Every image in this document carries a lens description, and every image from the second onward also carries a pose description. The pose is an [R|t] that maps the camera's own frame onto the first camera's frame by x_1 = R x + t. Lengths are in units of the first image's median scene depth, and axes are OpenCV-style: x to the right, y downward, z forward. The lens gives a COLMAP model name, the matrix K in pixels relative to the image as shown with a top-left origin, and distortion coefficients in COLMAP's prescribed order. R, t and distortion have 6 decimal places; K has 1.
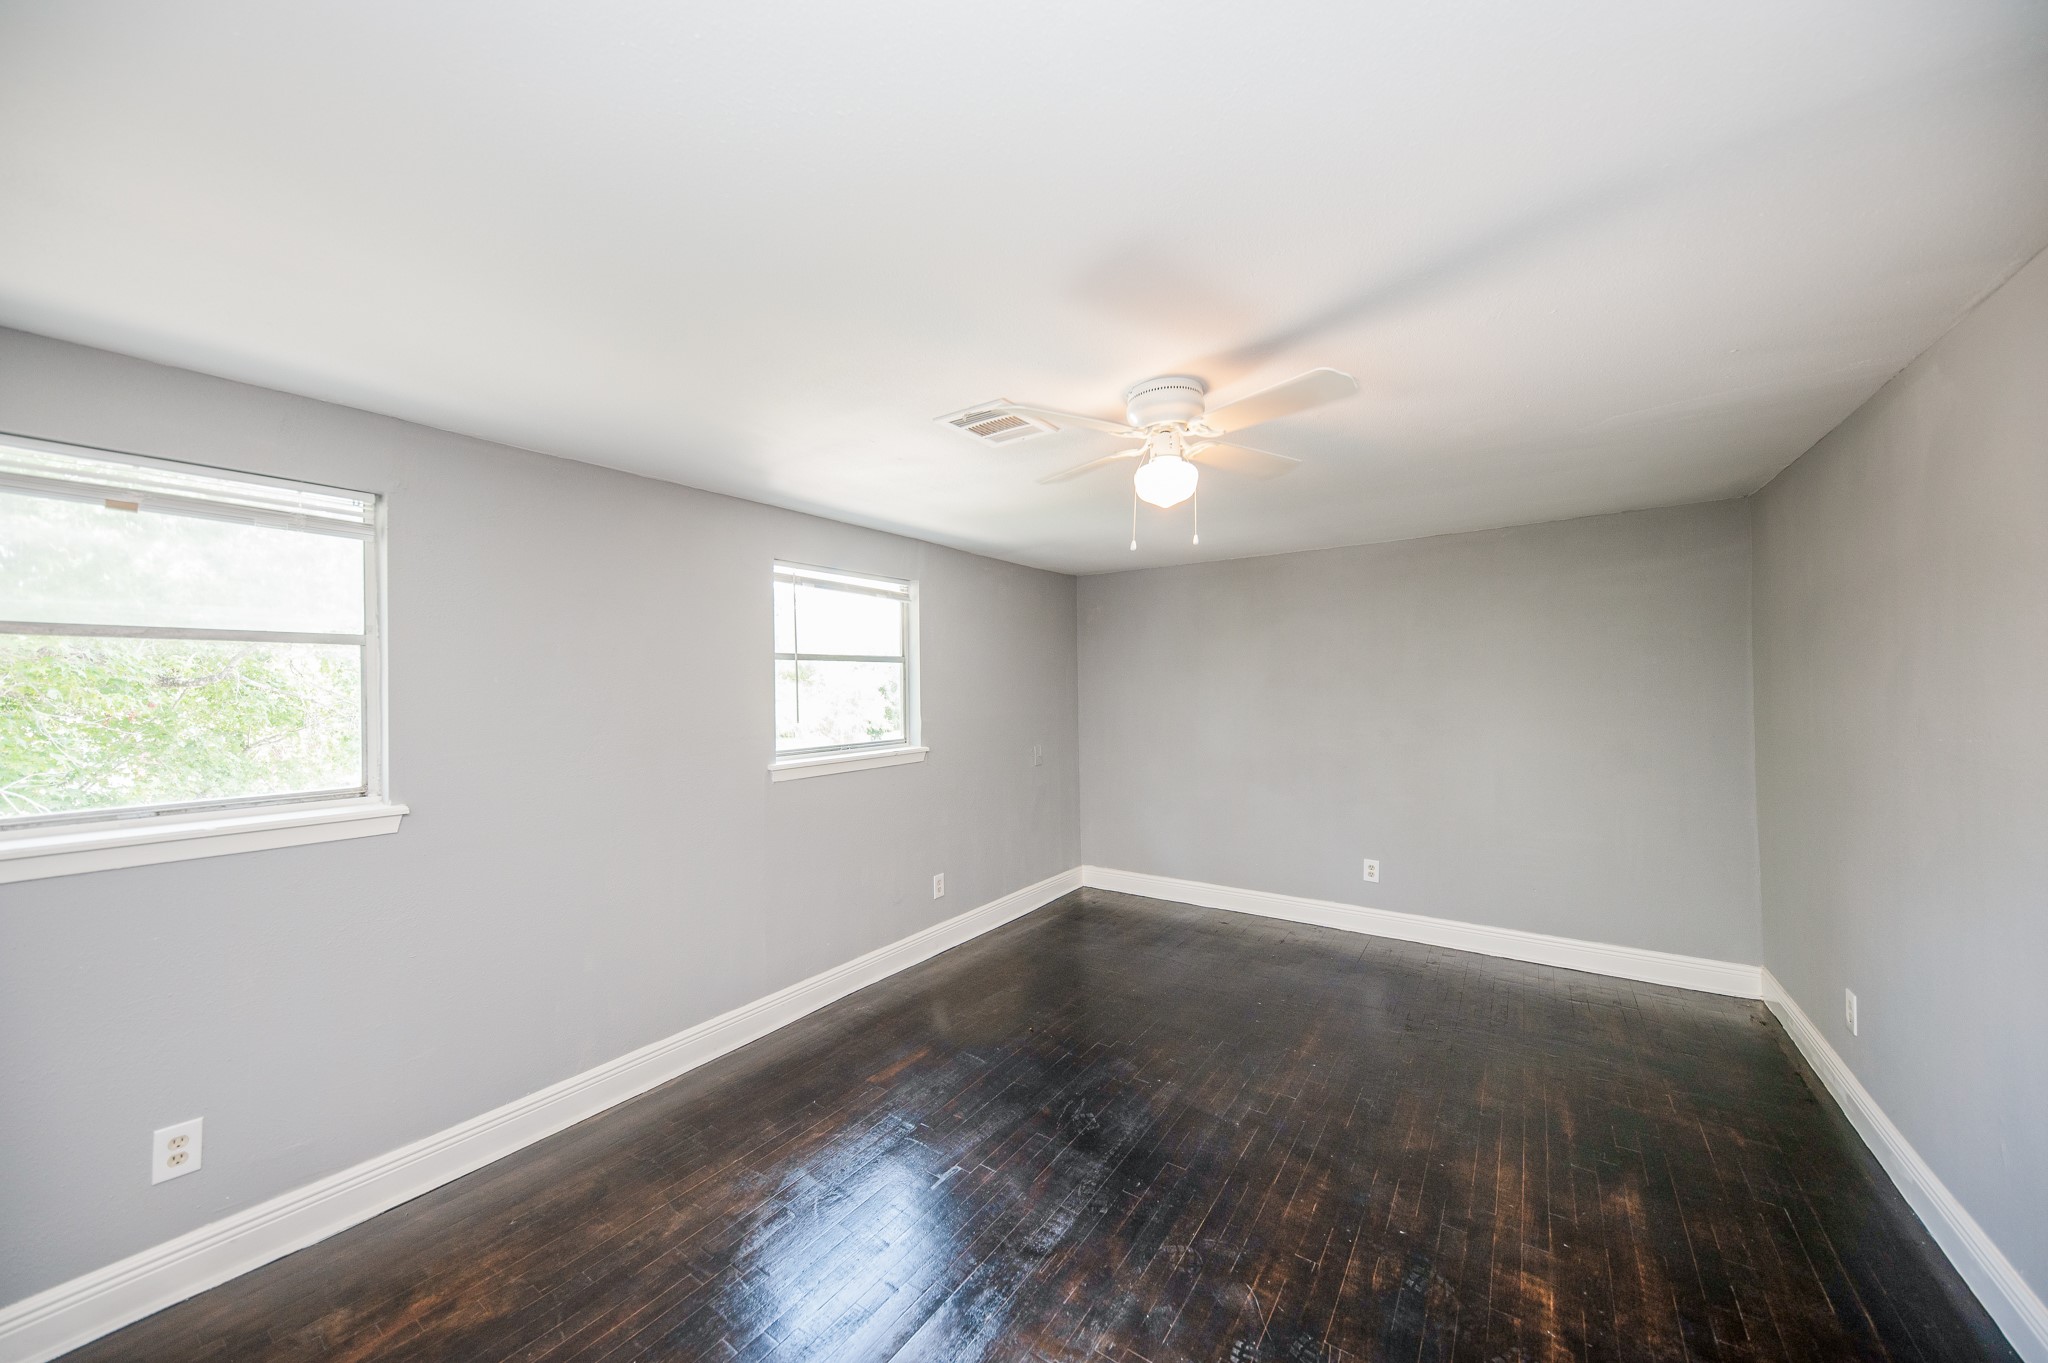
lens RADIAL K [[712.8, 0, 1022.5], [0, 712.8, 681.9], [0, 0, 1]] dist [0.005200, -0.005278]
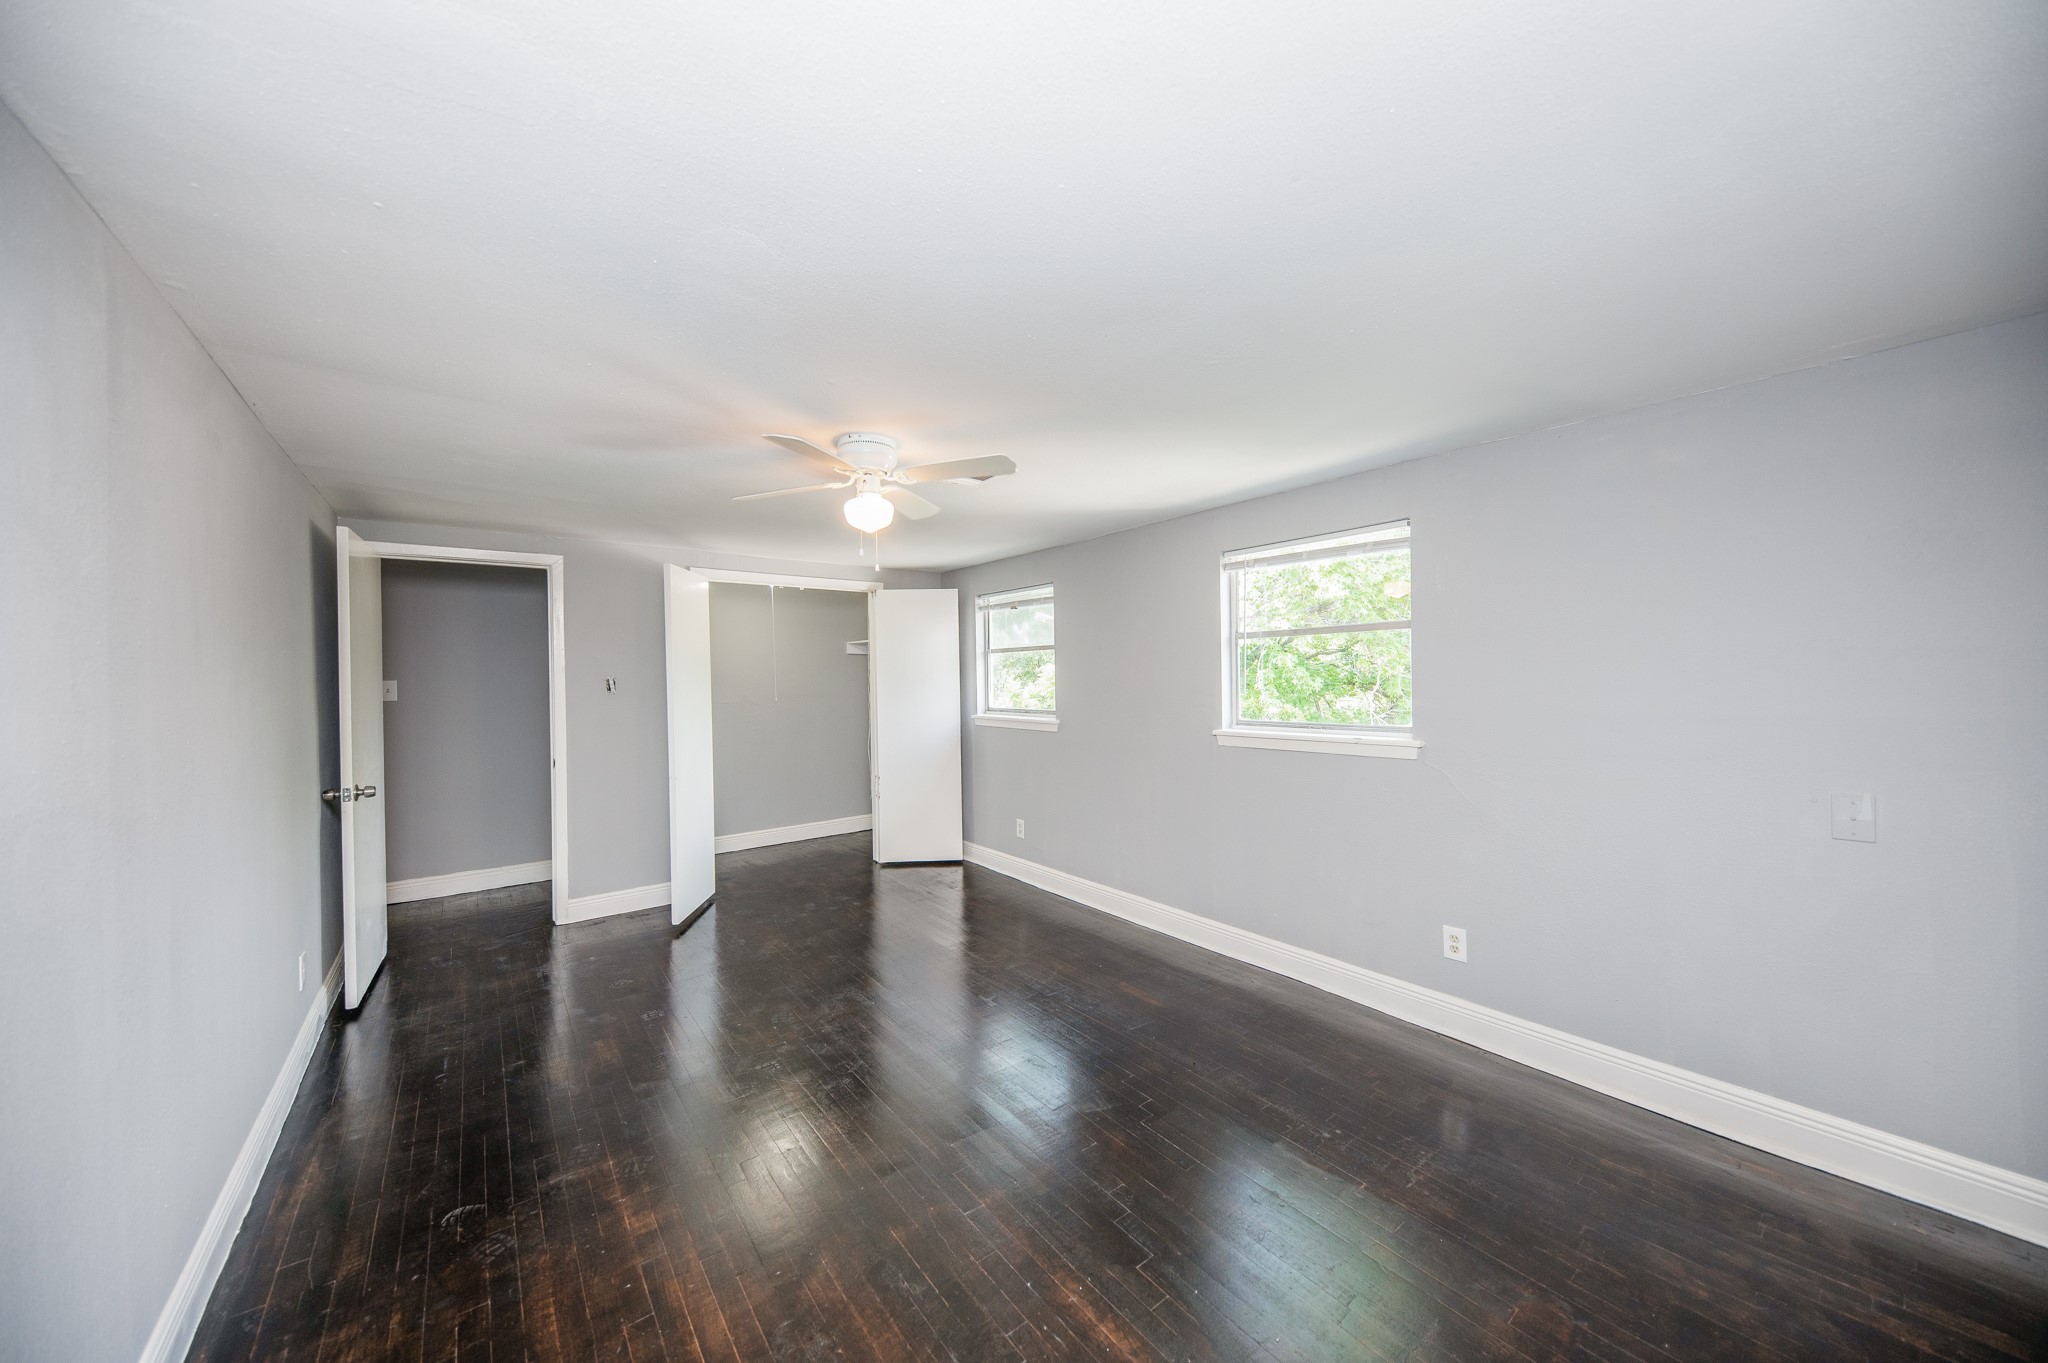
lens RADIAL K [[712.8, 0, 1021.6], [0, 712.8, 681.2], [0, 0, 1]] dist [0.005200, -0.005278]
pose [[-0.296427, 0.026557, -0.954686, 1.261220], [0.032654, 0.999311, 0.017659, 0.007514], [0.954497, -0.025940, -0.297090, 1.525446]]
